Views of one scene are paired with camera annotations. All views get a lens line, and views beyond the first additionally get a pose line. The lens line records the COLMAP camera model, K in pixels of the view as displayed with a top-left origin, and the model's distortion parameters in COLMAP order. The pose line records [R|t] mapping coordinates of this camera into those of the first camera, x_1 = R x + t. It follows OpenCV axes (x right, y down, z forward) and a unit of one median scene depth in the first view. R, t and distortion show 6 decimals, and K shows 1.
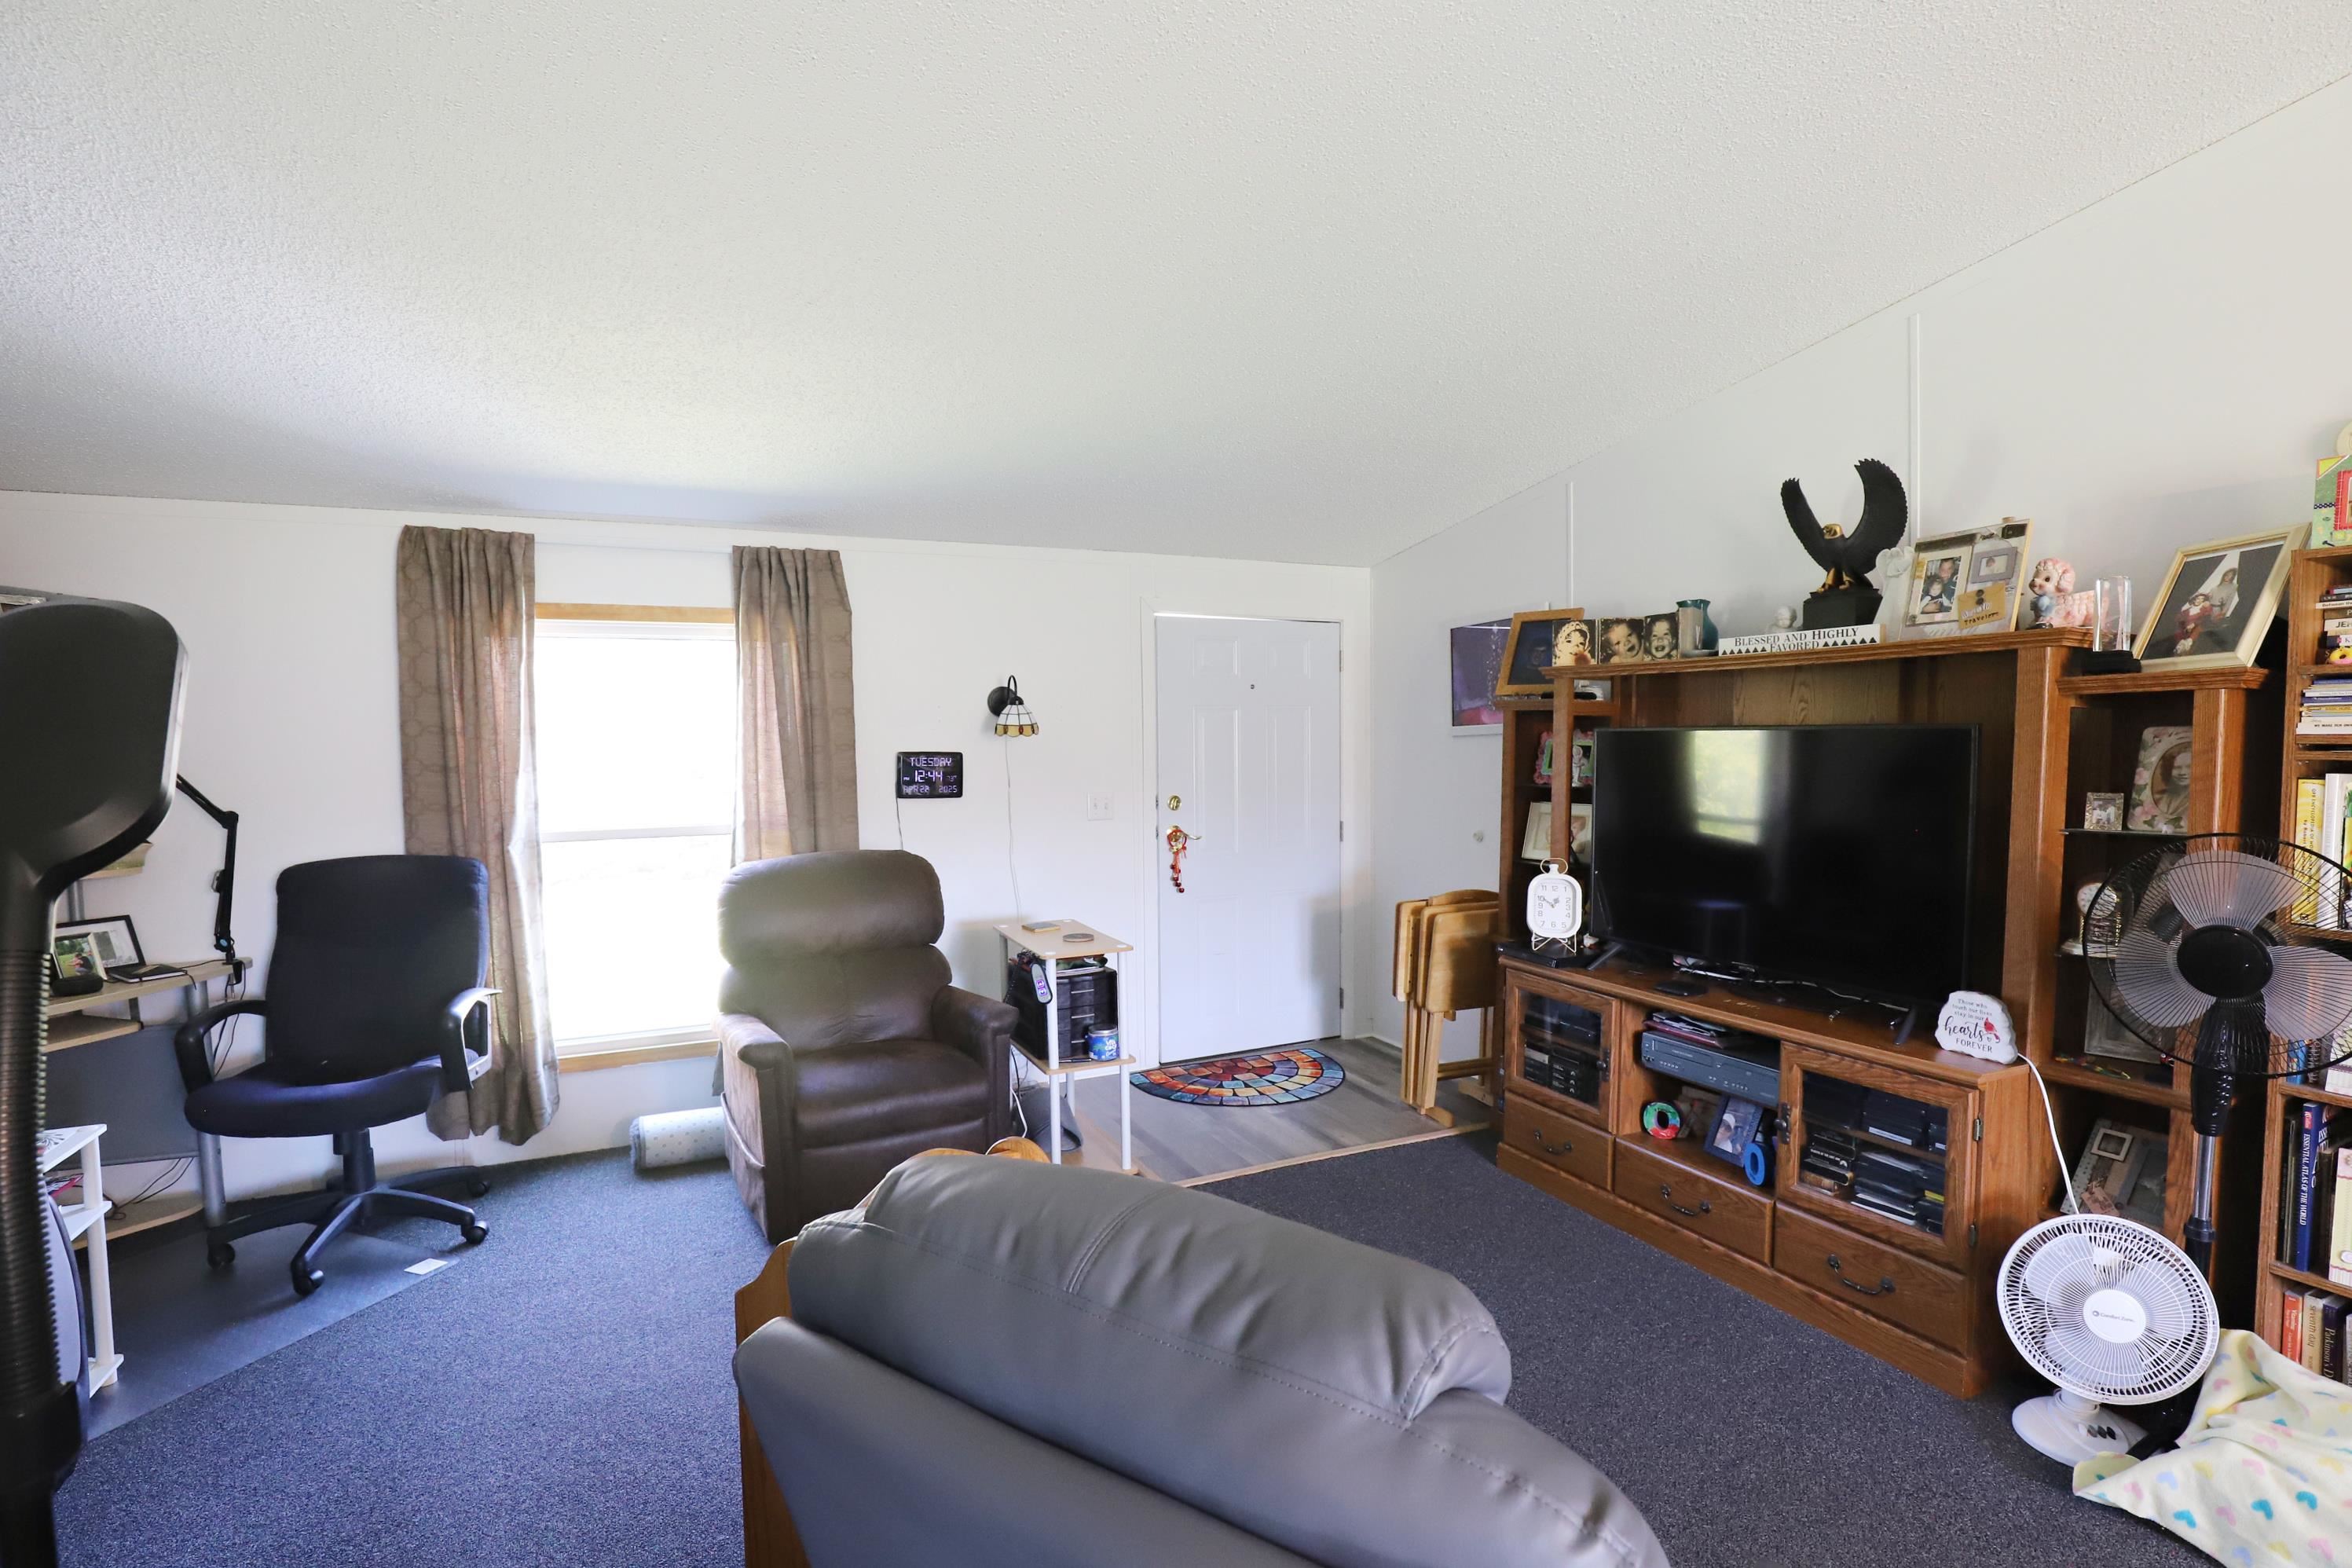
lens RADIAL K [[1128.3, 0, 1176.0], [0, 1128.3, 784.0], [0, 0, 1]] dist [-0.027875, 0.000782]
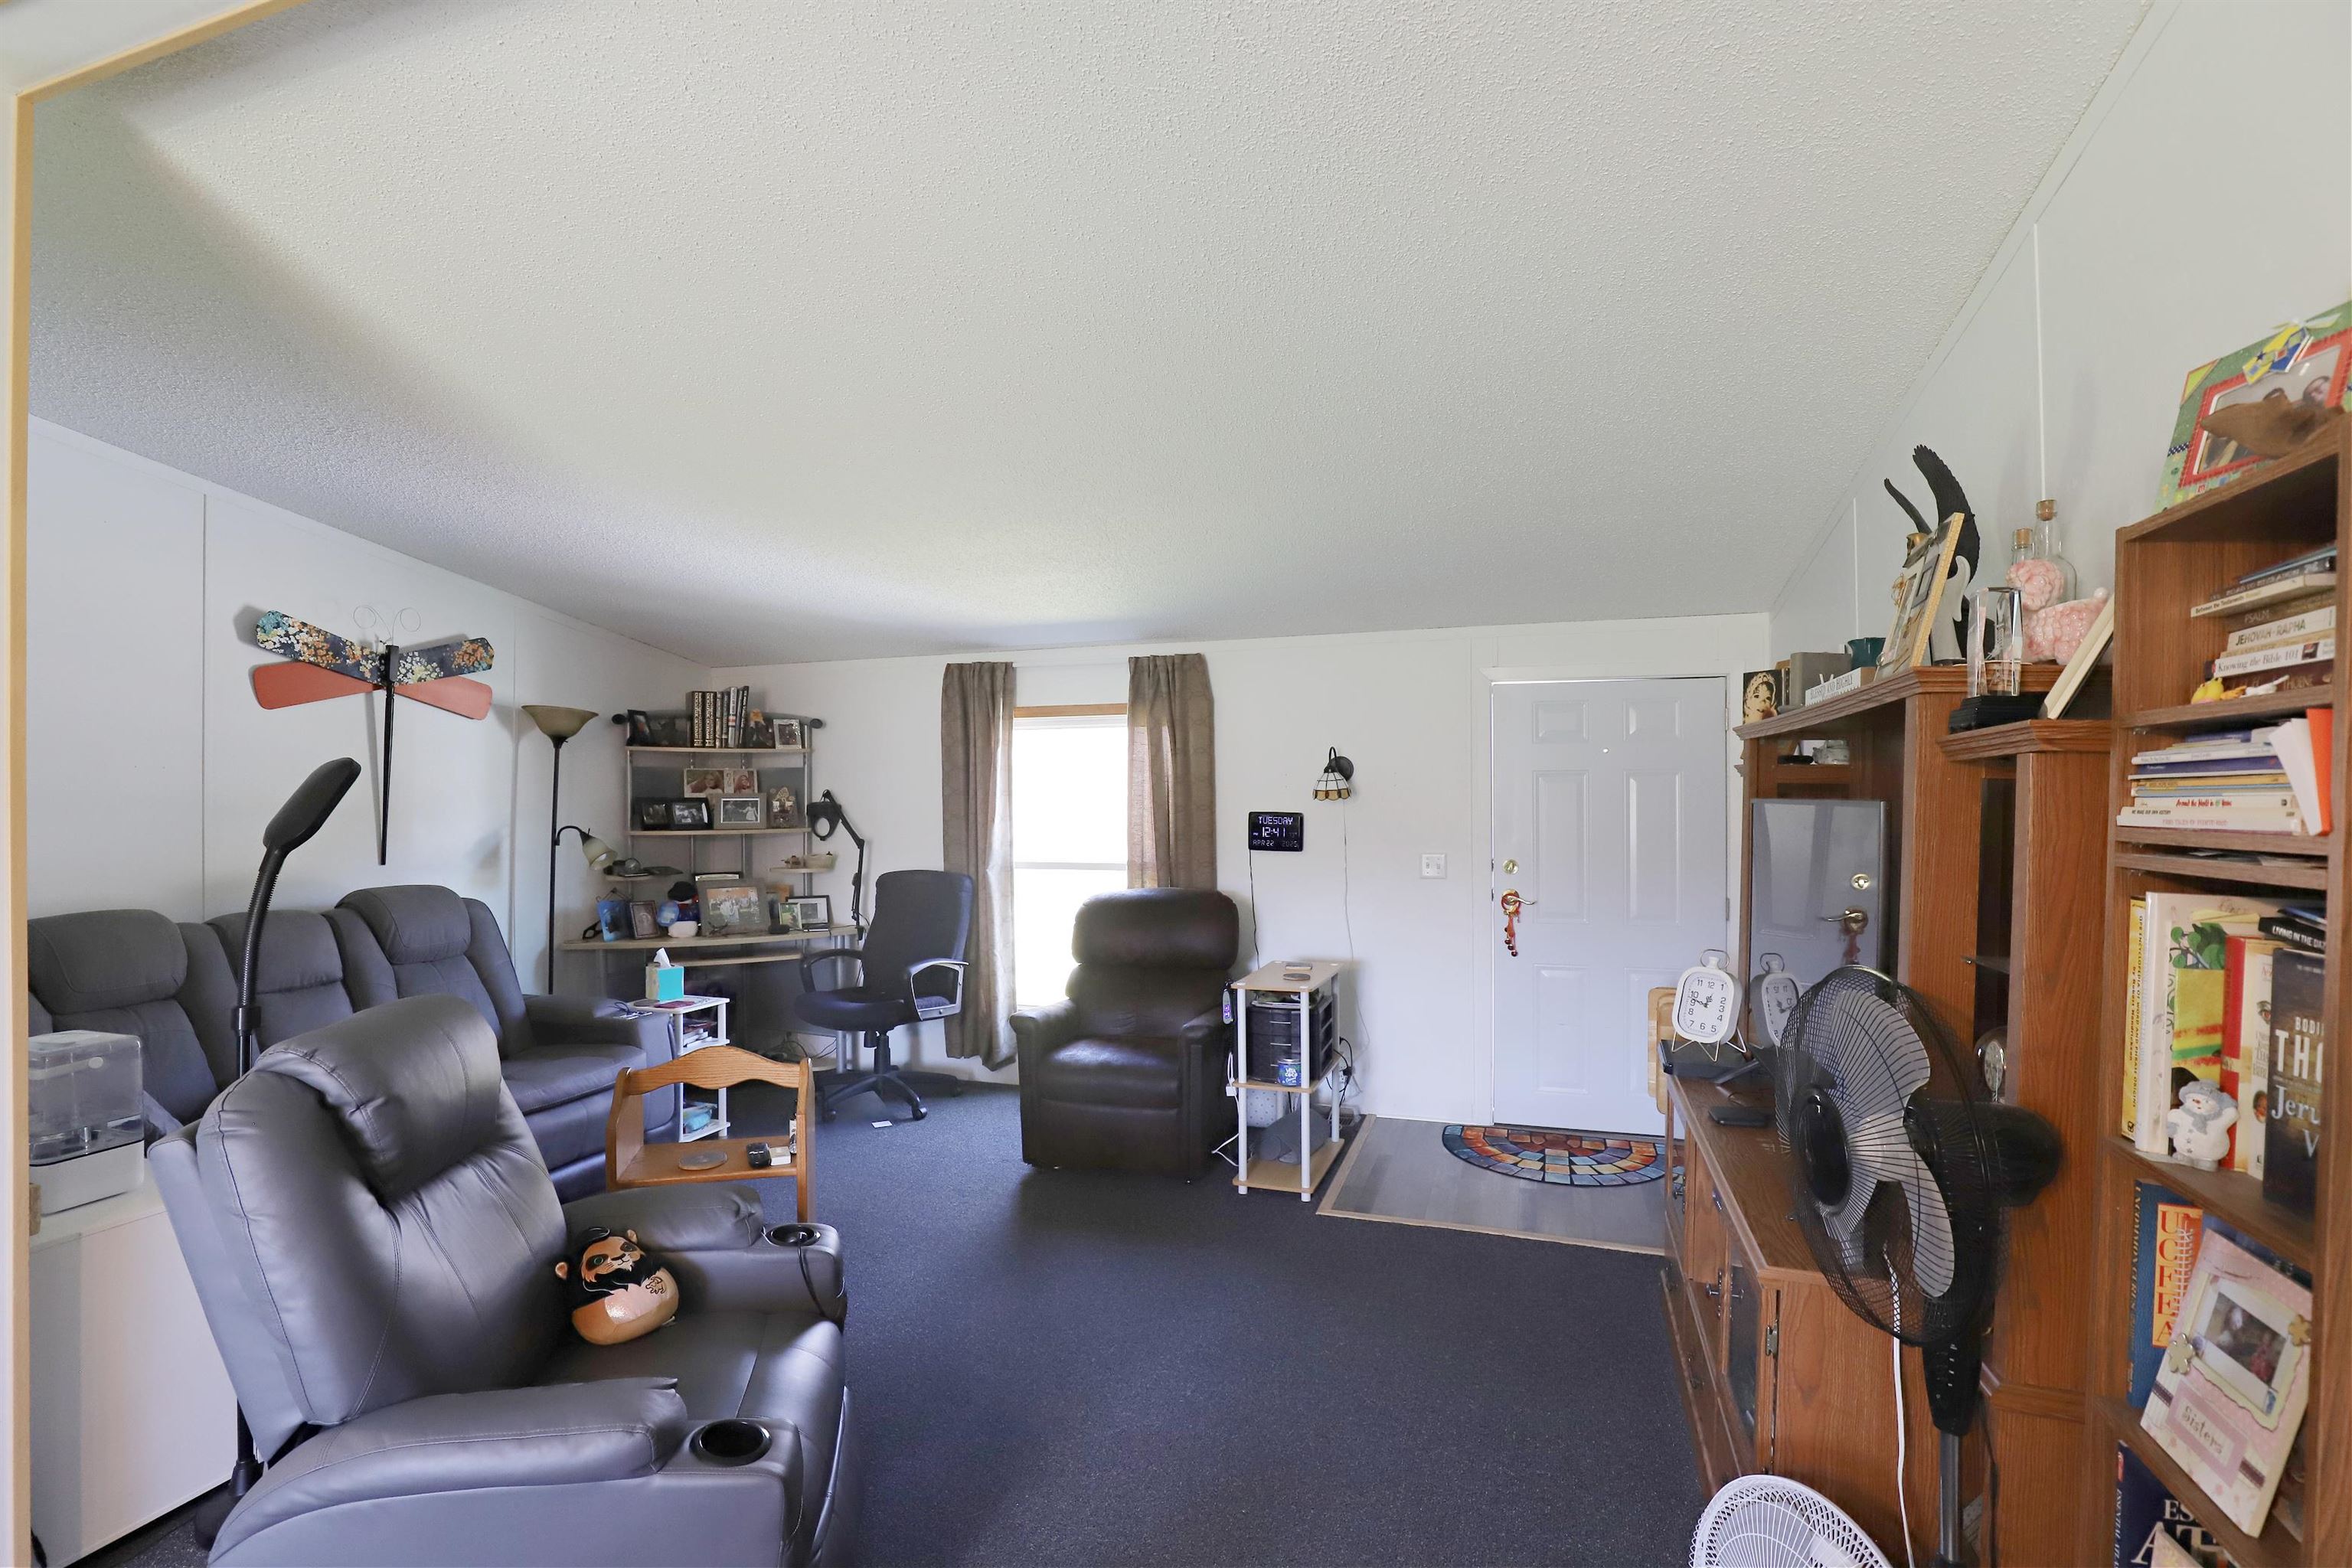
lens RADIAL K [[1080.4, 0, 1171.4], [0, 1080.4, 776.3], [0, 0, 1]] dist [-0.044302, 0.010133]
pose [[0.719984, -0.003975, -0.693979, 0.544635], [-0.035324, 0.998477, -0.042366, -0.015264], [0.693091, 0.055017, 0.718748, 0.106659]]
